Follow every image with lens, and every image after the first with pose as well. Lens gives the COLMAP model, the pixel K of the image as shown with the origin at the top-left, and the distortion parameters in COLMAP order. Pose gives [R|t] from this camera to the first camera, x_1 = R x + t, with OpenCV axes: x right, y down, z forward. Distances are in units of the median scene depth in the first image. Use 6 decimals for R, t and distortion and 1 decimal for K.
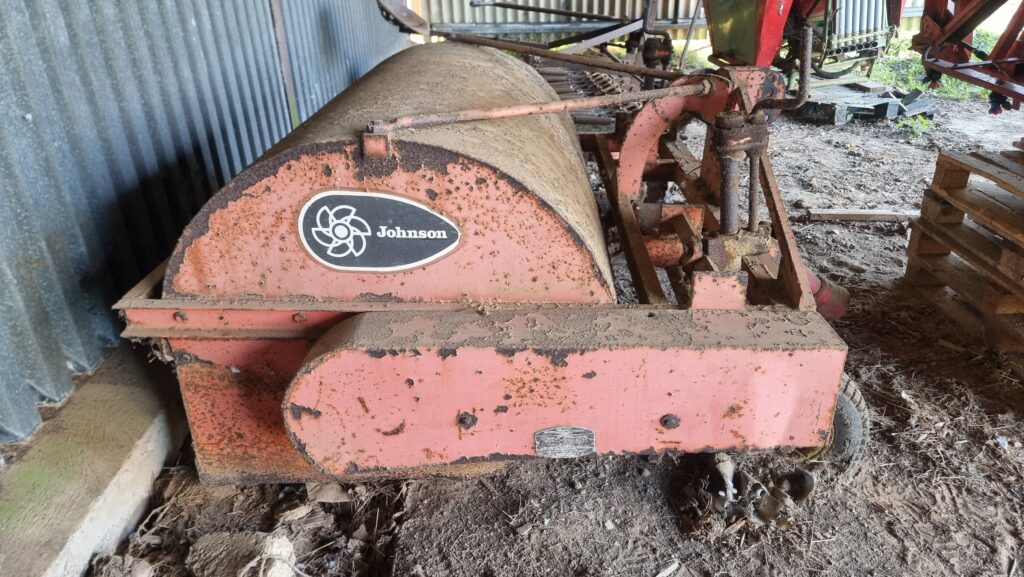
lens RADIAL K [[729.5, 0, 512.9], [0, 729.5, 288.4], [0, 0, 1]] dist [0.046925, -0.030508]
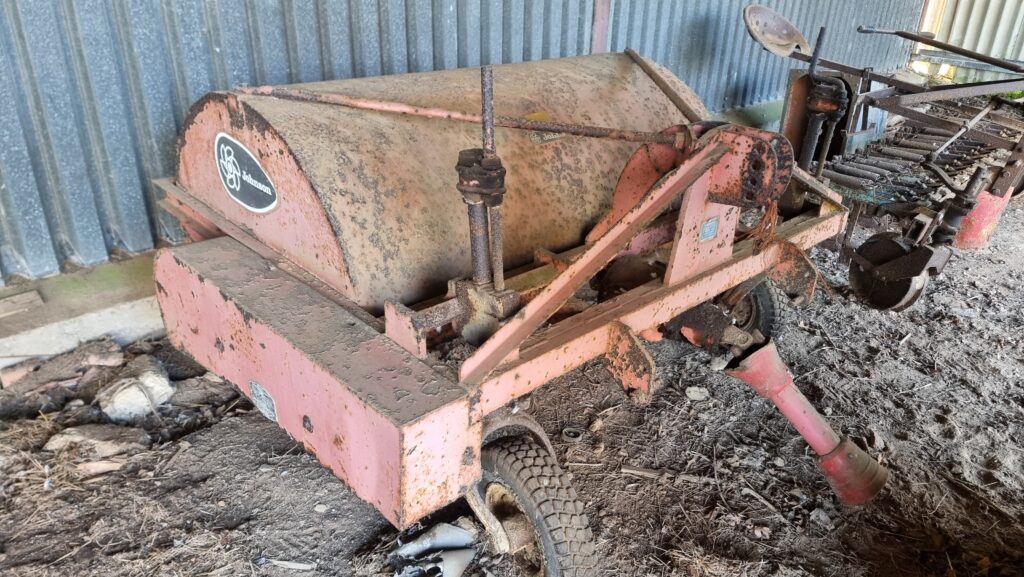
lens RADIAL K [[729.5, 0, 514.1], [0, 729.5, 286.0], [0, 0, 1]] dist [0.046925, -0.030508]
pose [[0.698843, 0.345757, -0.626156, 0.941998], [-0.350724, 0.928587, 0.121319, -0.208038], [0.623387, 0.134824, 0.770202, 0.357091]]
